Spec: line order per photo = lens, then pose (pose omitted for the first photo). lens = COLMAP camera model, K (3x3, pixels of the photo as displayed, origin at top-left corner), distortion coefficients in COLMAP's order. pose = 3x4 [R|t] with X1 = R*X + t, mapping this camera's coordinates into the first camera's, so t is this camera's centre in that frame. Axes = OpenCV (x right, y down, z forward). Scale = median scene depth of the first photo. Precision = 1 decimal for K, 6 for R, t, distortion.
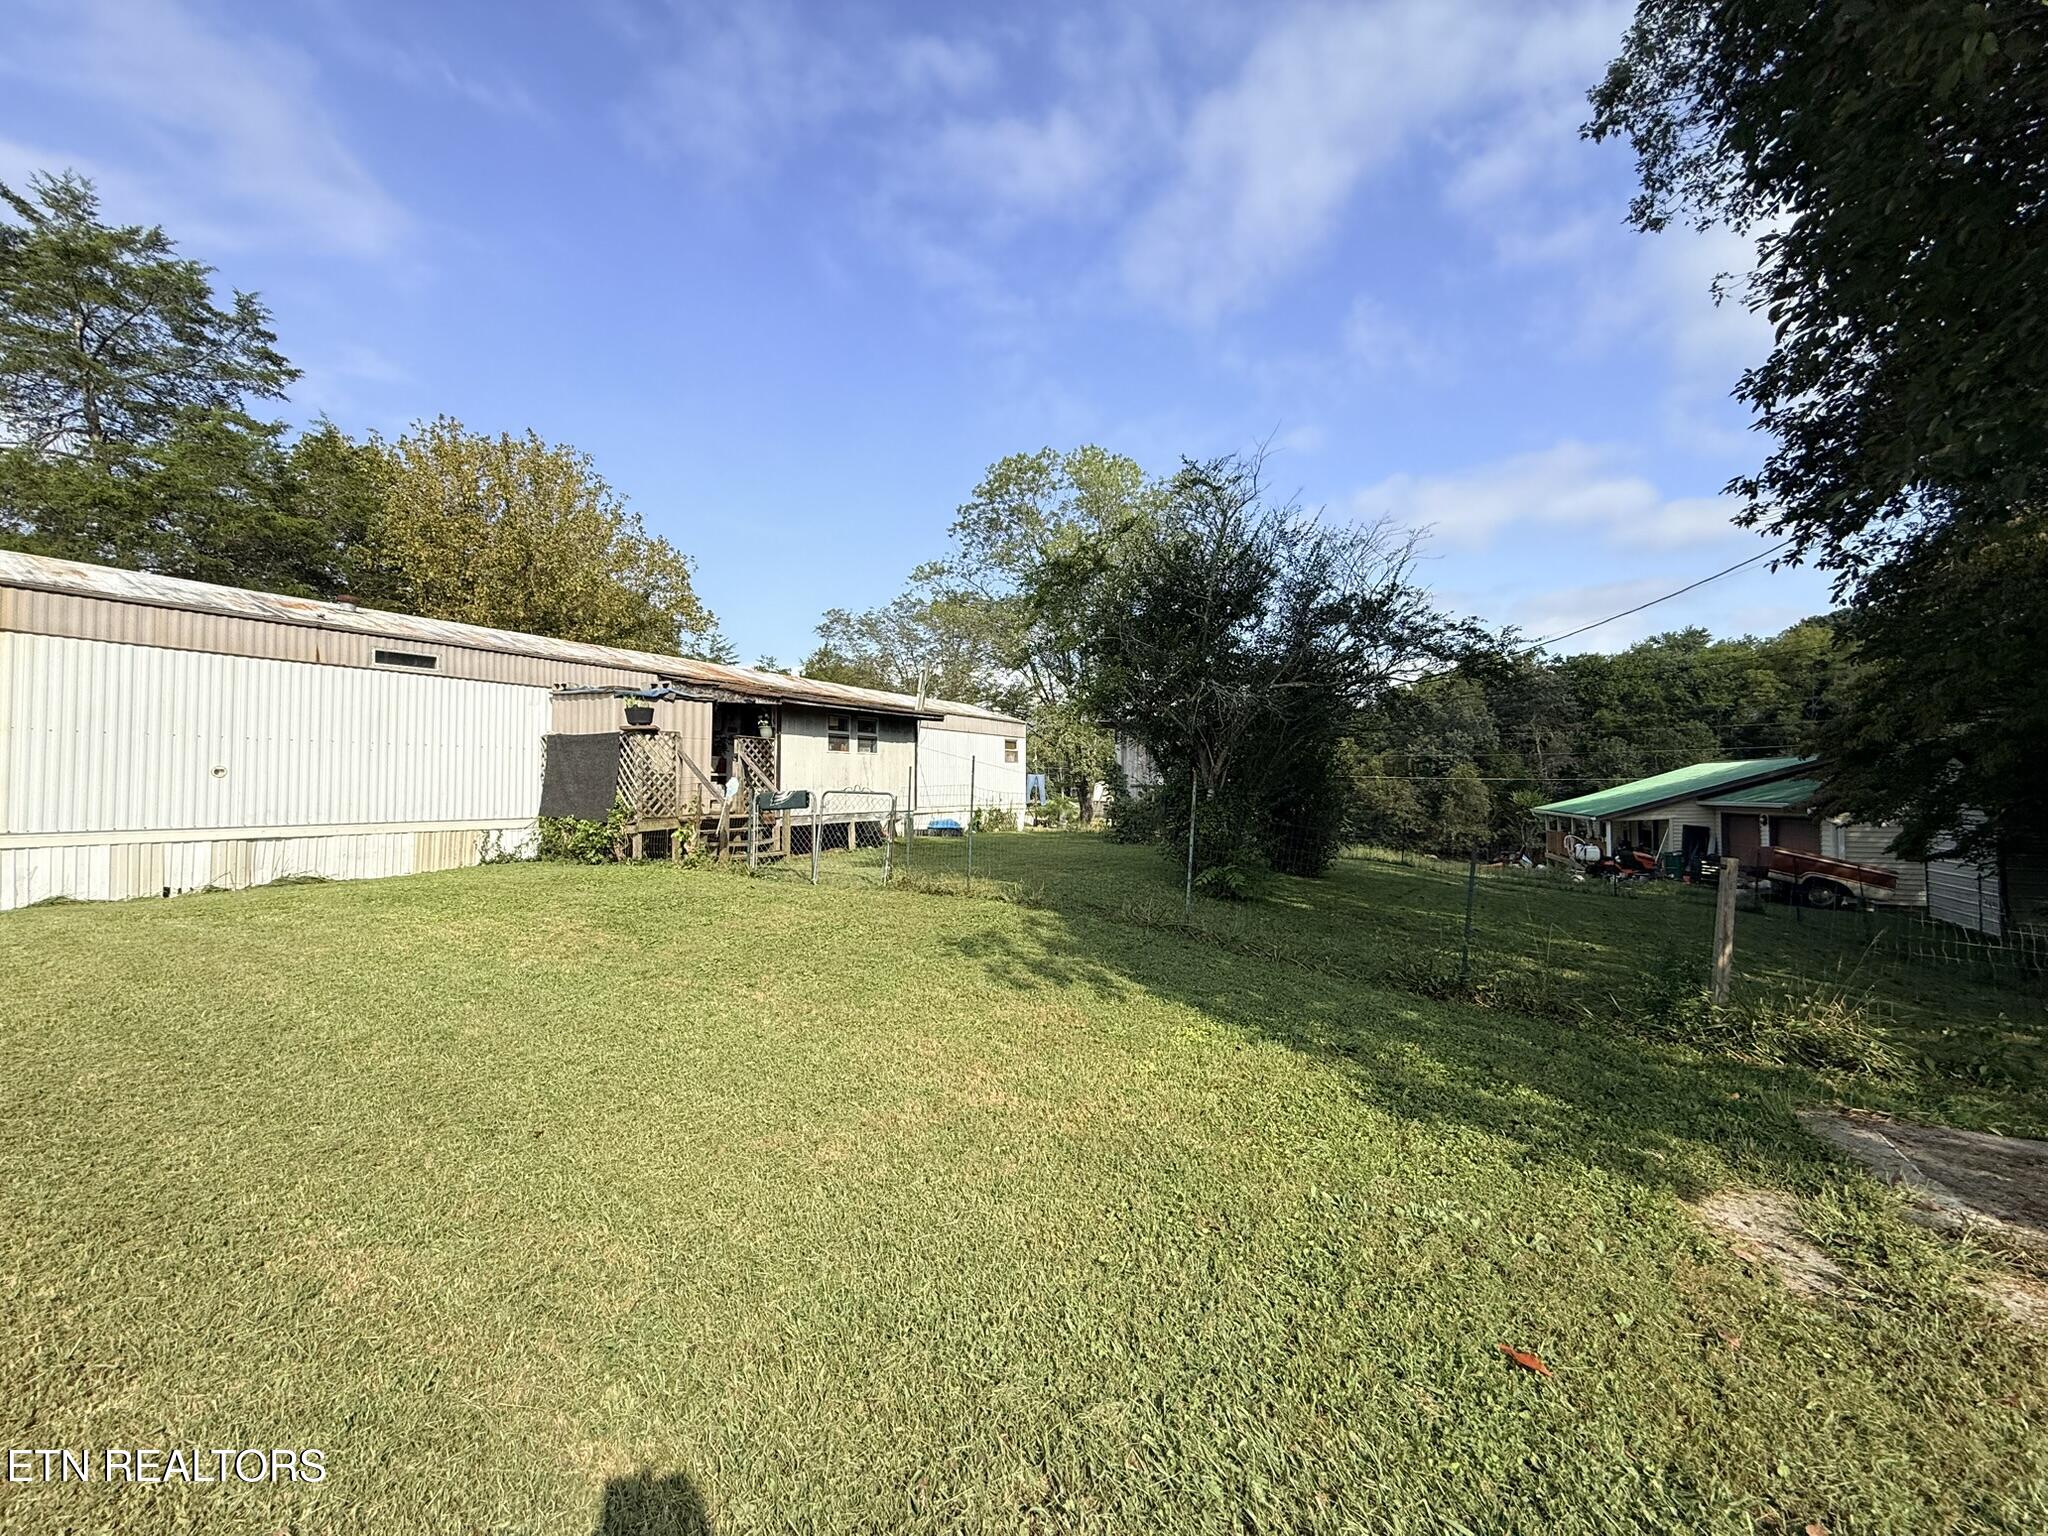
lens RADIAL K [[813.8, 0, 1018.0], [0, 813.8, 766.2], [0, 0, 1]] dist [-0.000156, 0.000074]
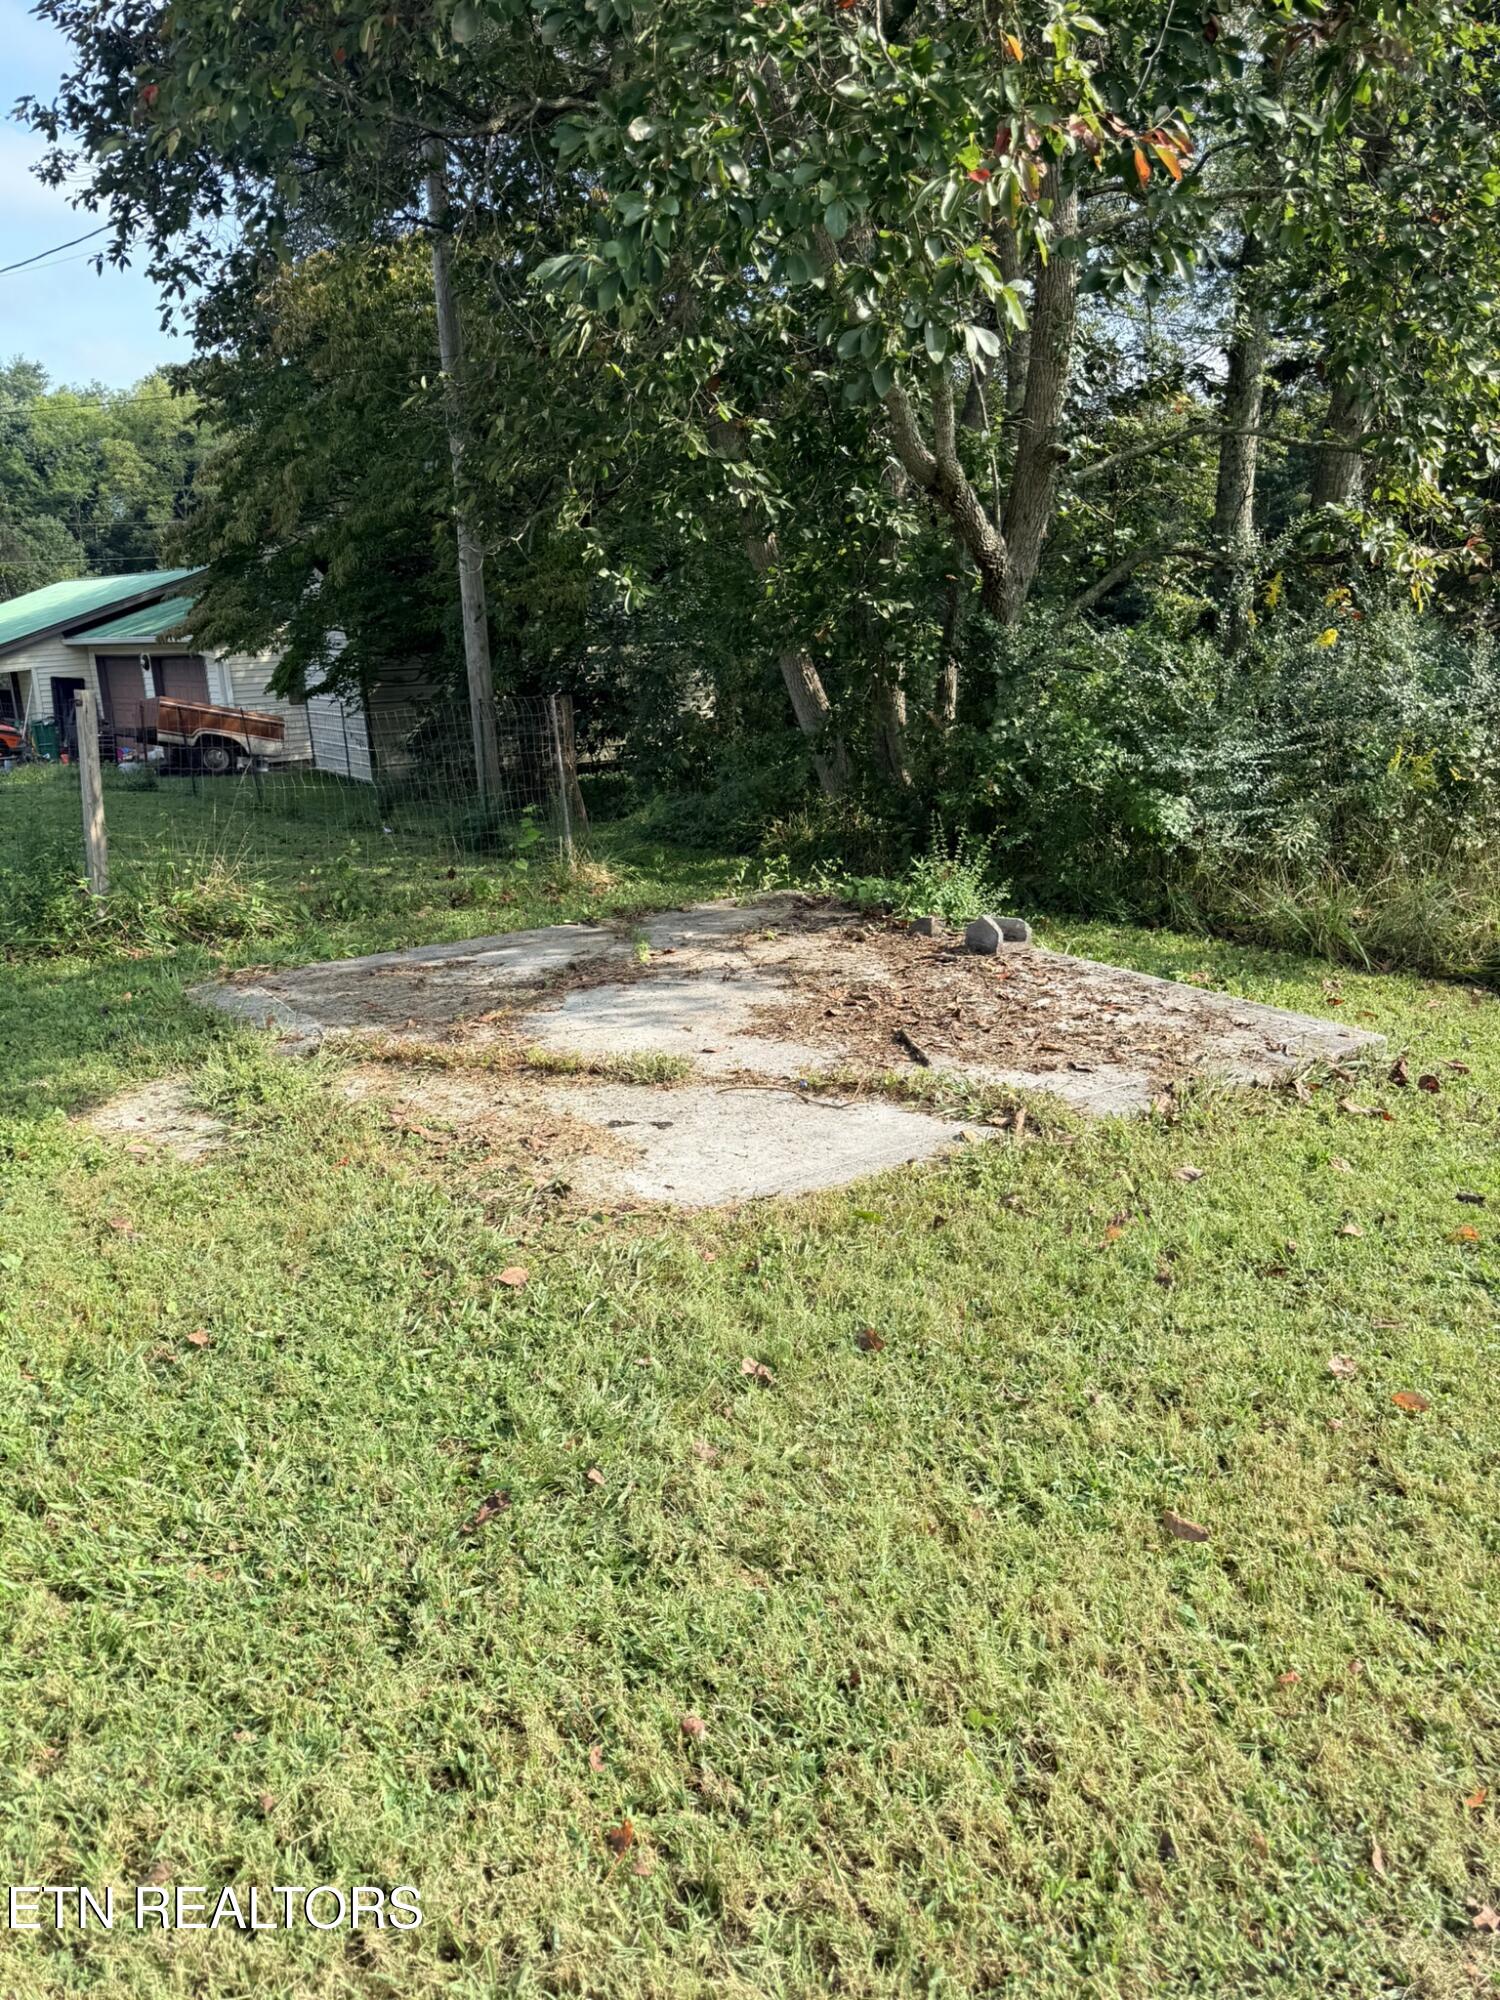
lens RADIAL K [[1408.6, 0, 750.0], [0, 1408.6, 1000.0], [0, 0, 1]] dist [-0.000063, -0.003206]
pose [[0.422779, -0.259149, 0.868389, -0.010600], [0.007849, 0.959252, 0.282444, 0.012129], [-0.906199, -0.112596, 0.407586, -0.027916]]
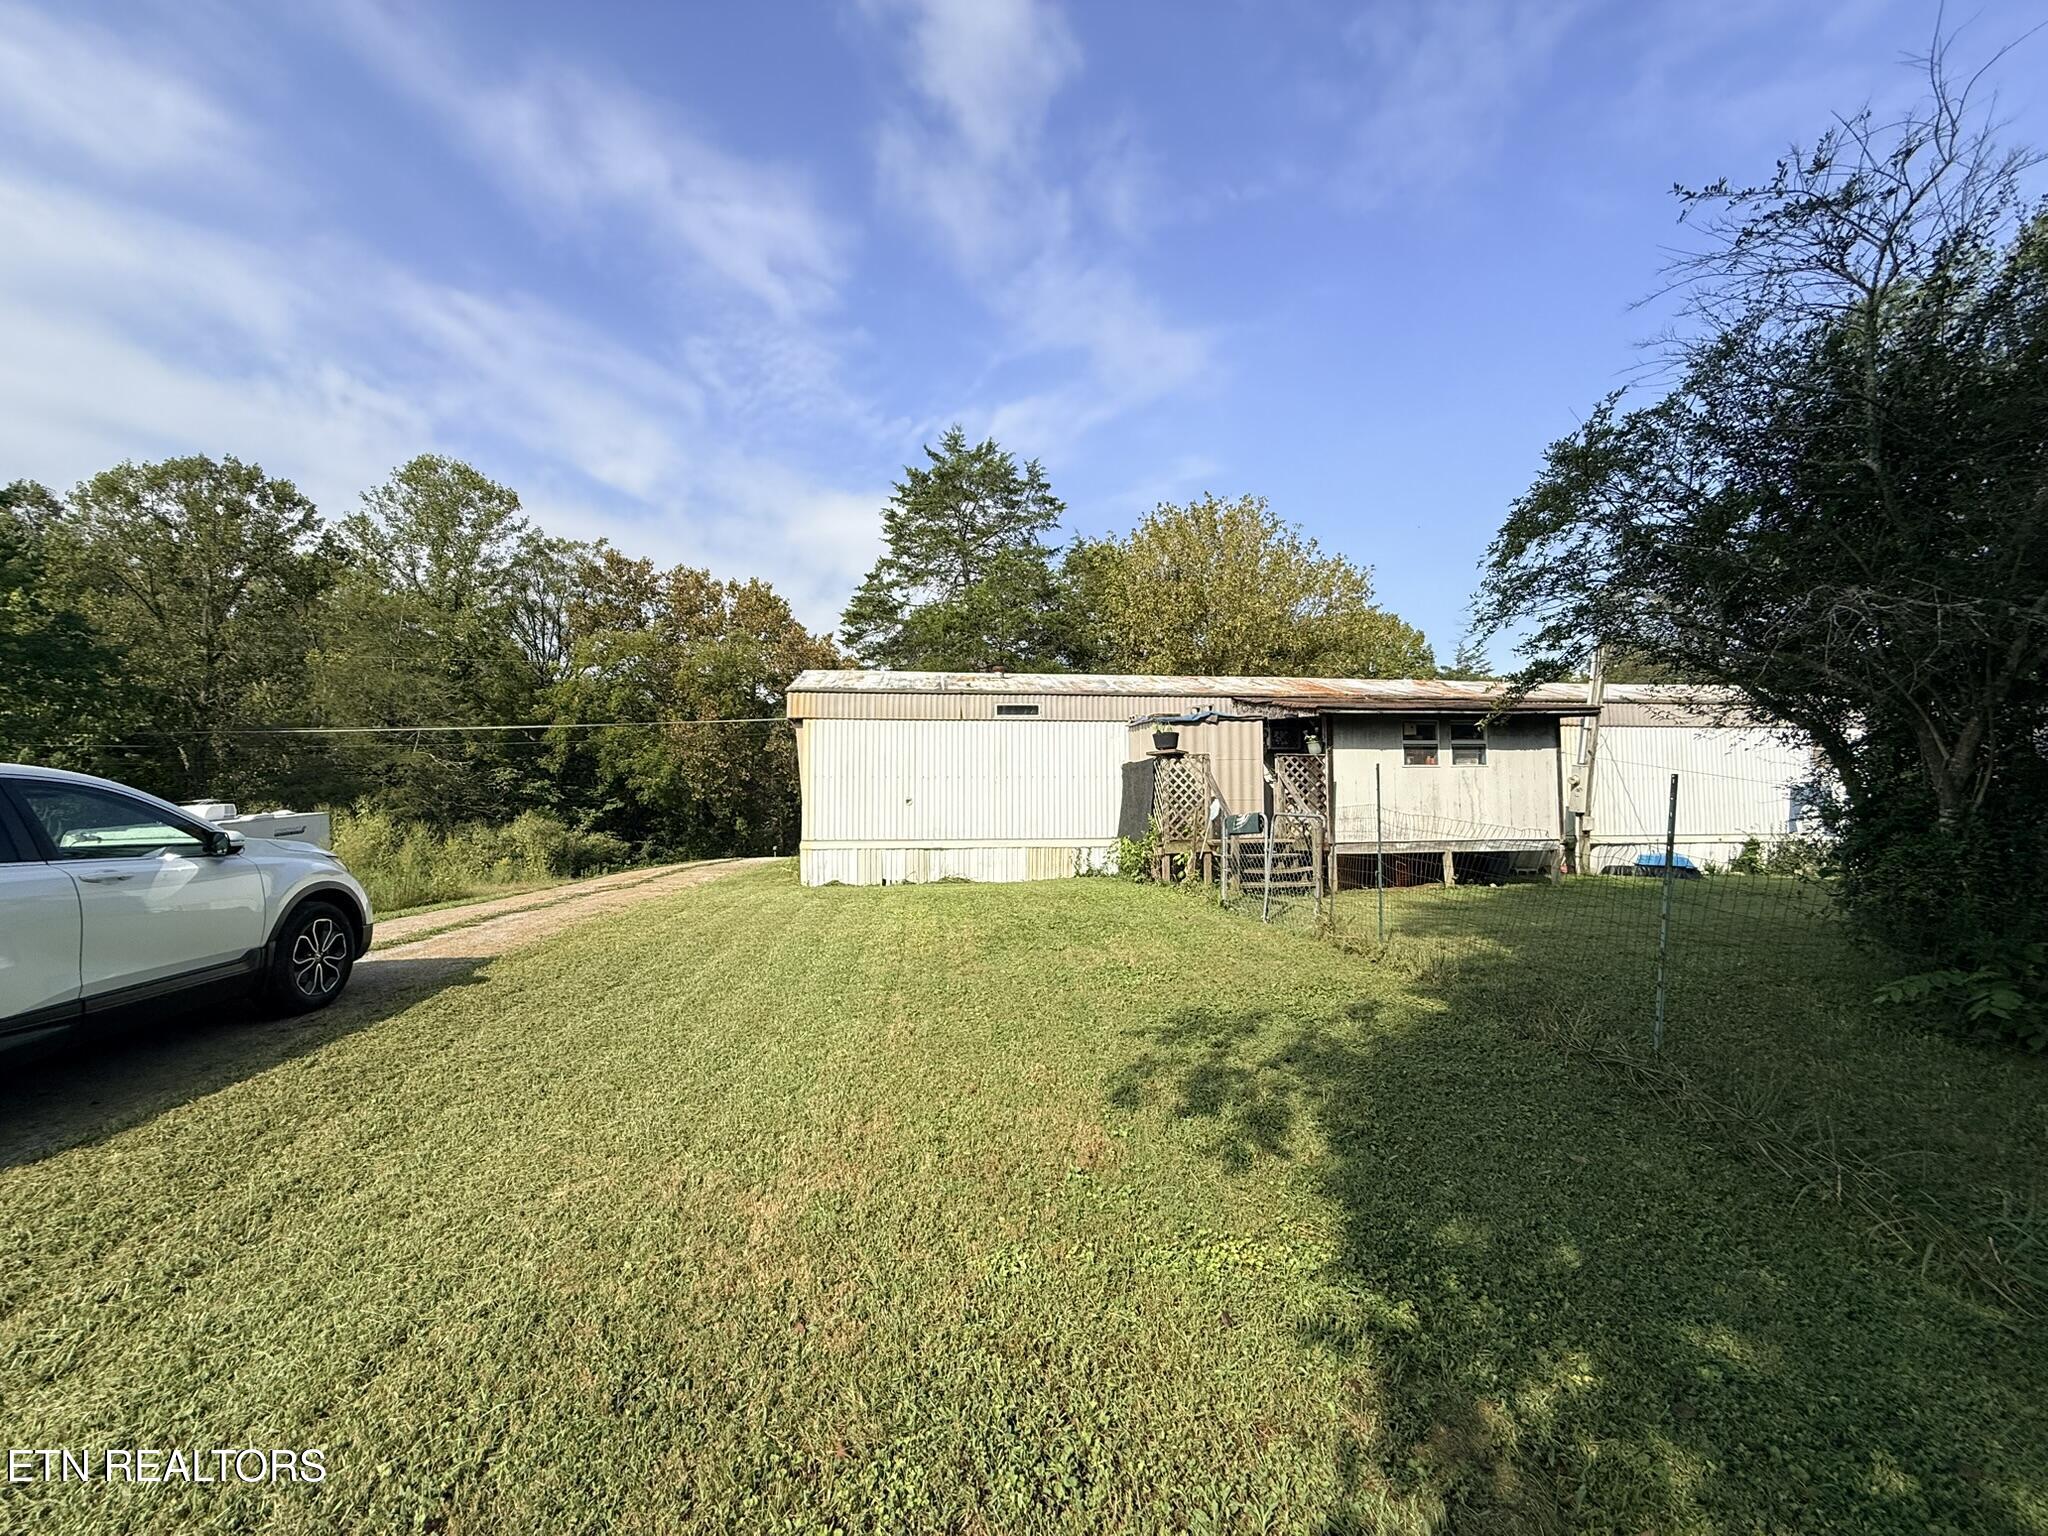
lens RADIAL K [[813.8, 0, 1018.0], [0, 813.8, 766.2], [0, 0, 1]] dist [-0.000156, 0.000074]
pose [[0.609148, -0.048911, -0.791547, 0.230979], [0.026336, 0.998793, -0.041450, 0.007866], [0.792619, 0.004403, 0.609701, 0.222747]]
